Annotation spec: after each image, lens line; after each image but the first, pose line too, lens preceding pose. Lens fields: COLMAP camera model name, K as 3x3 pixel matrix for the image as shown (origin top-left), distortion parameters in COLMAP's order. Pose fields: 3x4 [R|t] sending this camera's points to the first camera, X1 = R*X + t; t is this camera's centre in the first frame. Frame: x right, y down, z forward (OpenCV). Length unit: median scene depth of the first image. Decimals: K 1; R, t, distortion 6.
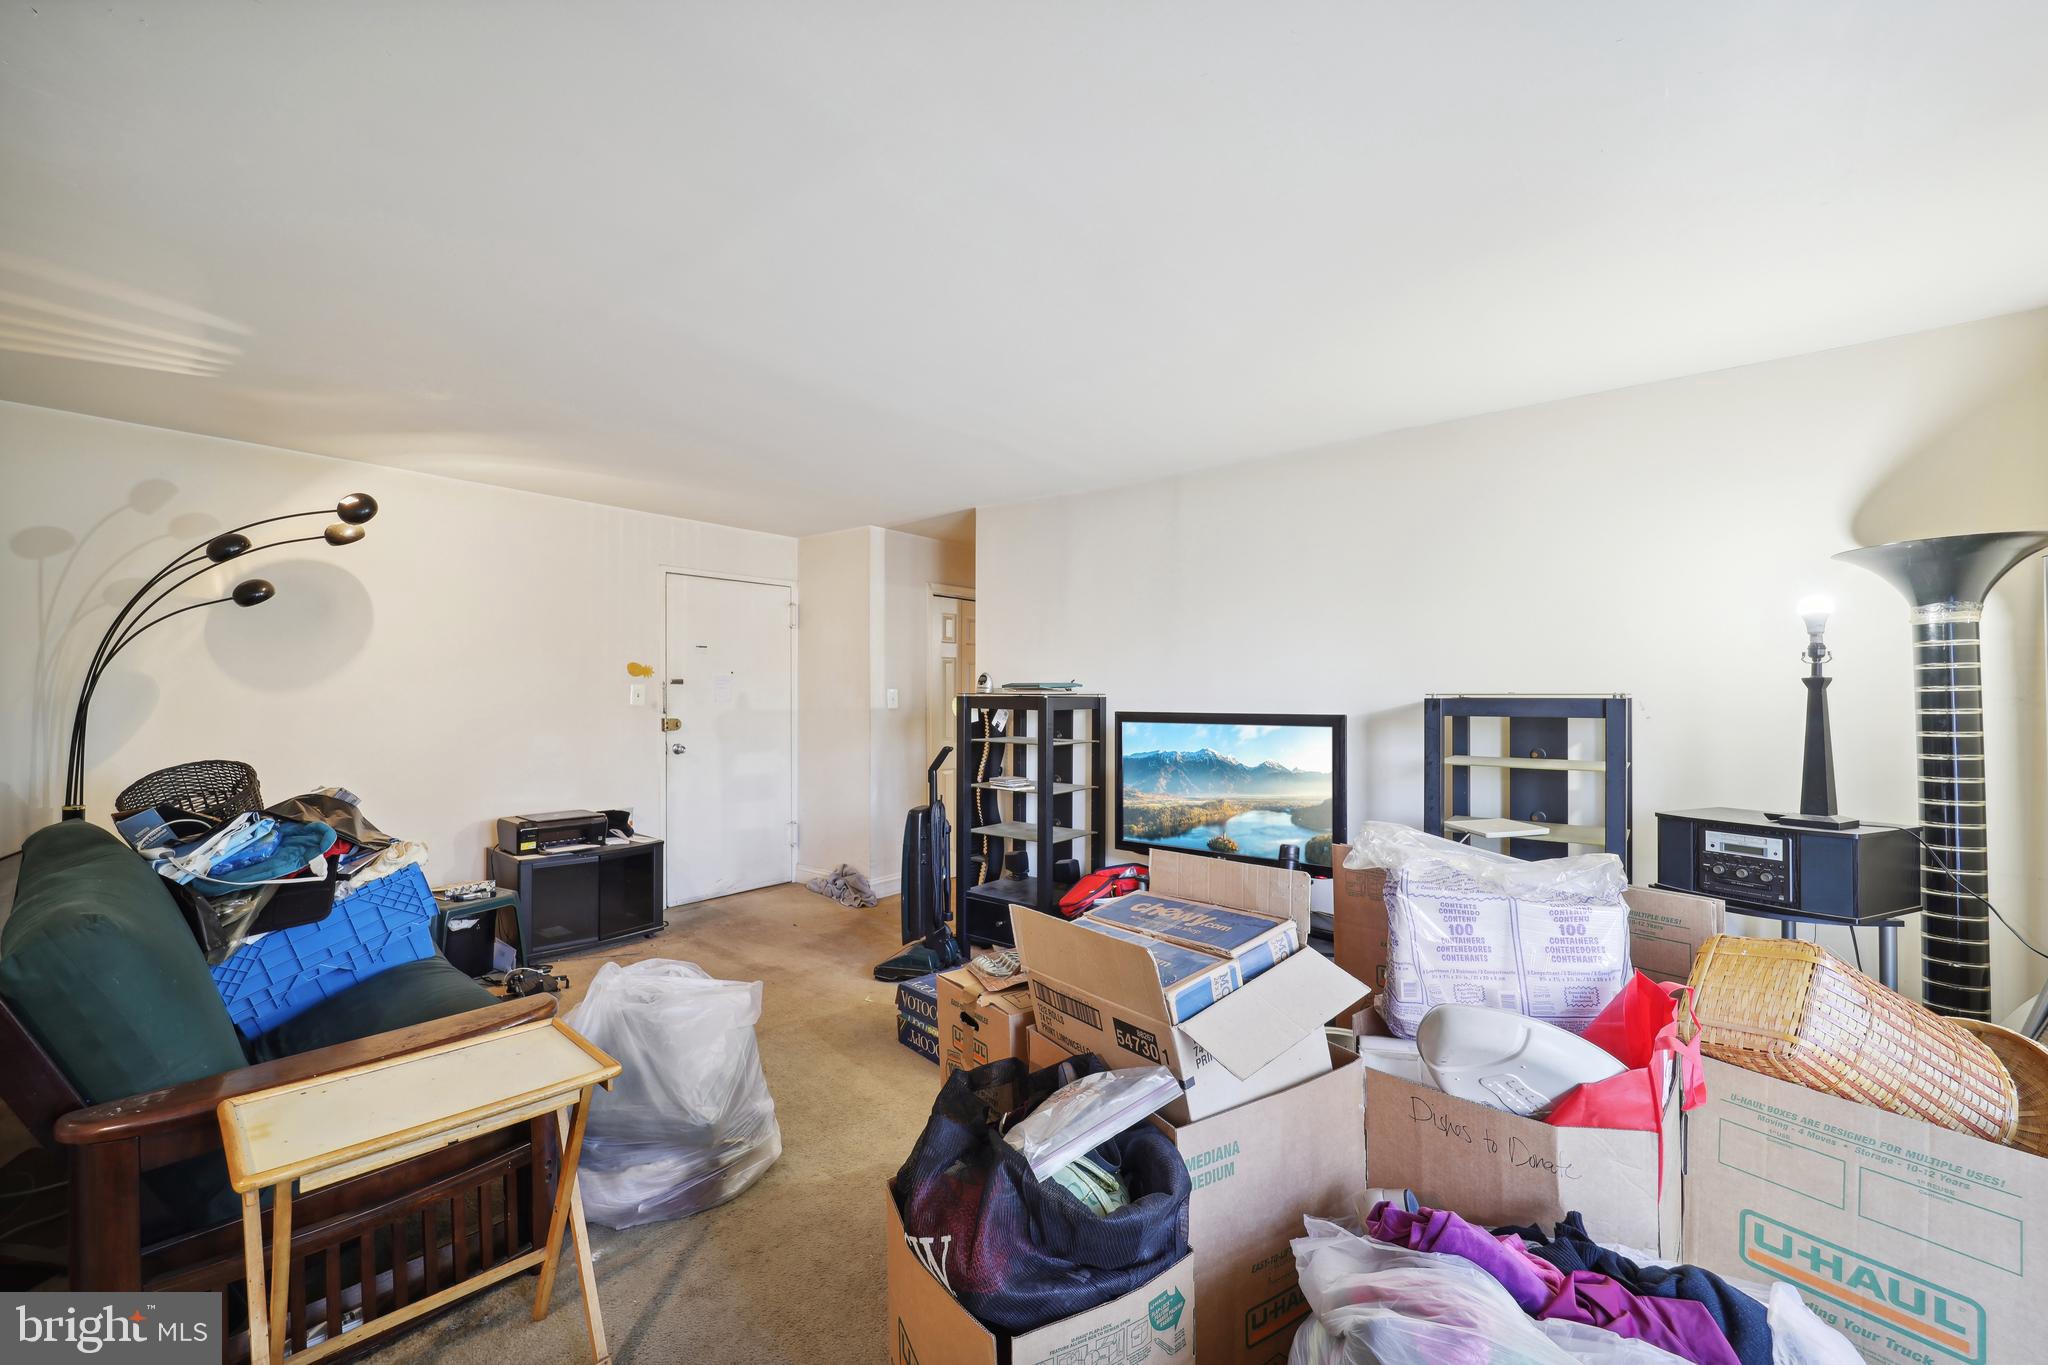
lens RADIAL K [[826.2, 0, 1024.0], [0, 826.2, 682.5], [0, 0, 1]] dist [-0.005602, -0.000454]
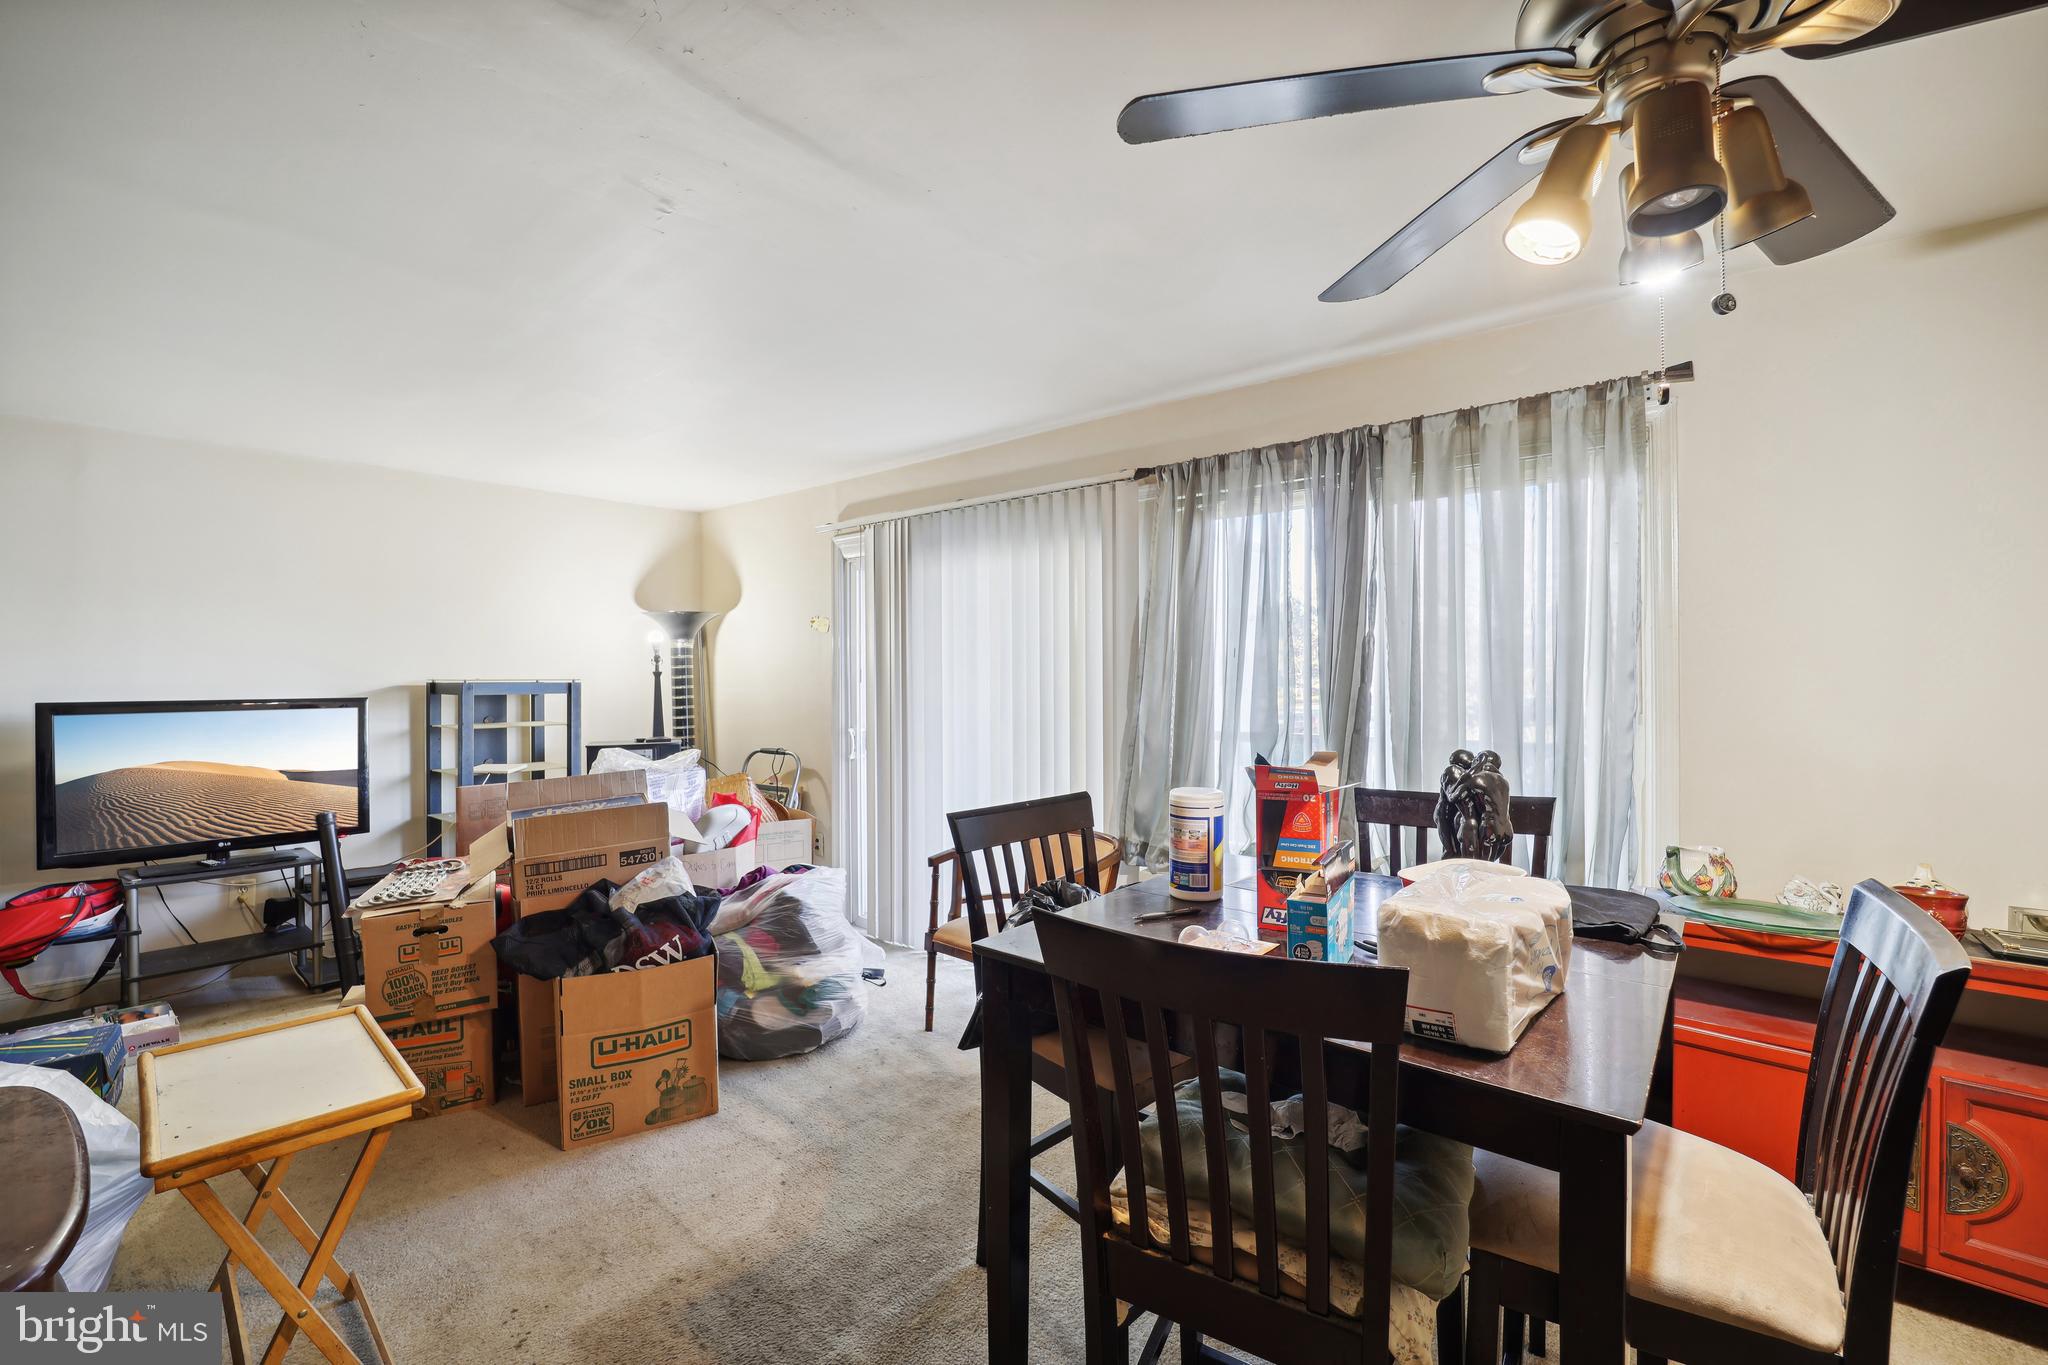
lens RADIAL K [[826.2, 0, 1024.0], [0, 826.2, 682.5], [0, 0, 1]] dist [-0.005602, -0.000454]
pose [[0.017328, -0.007307, 0.999823, -1.092313], [-0.015676, 0.999848, 0.007579, -0.008272], [-0.999727, -0.015804, 0.017211, 0.026483]]
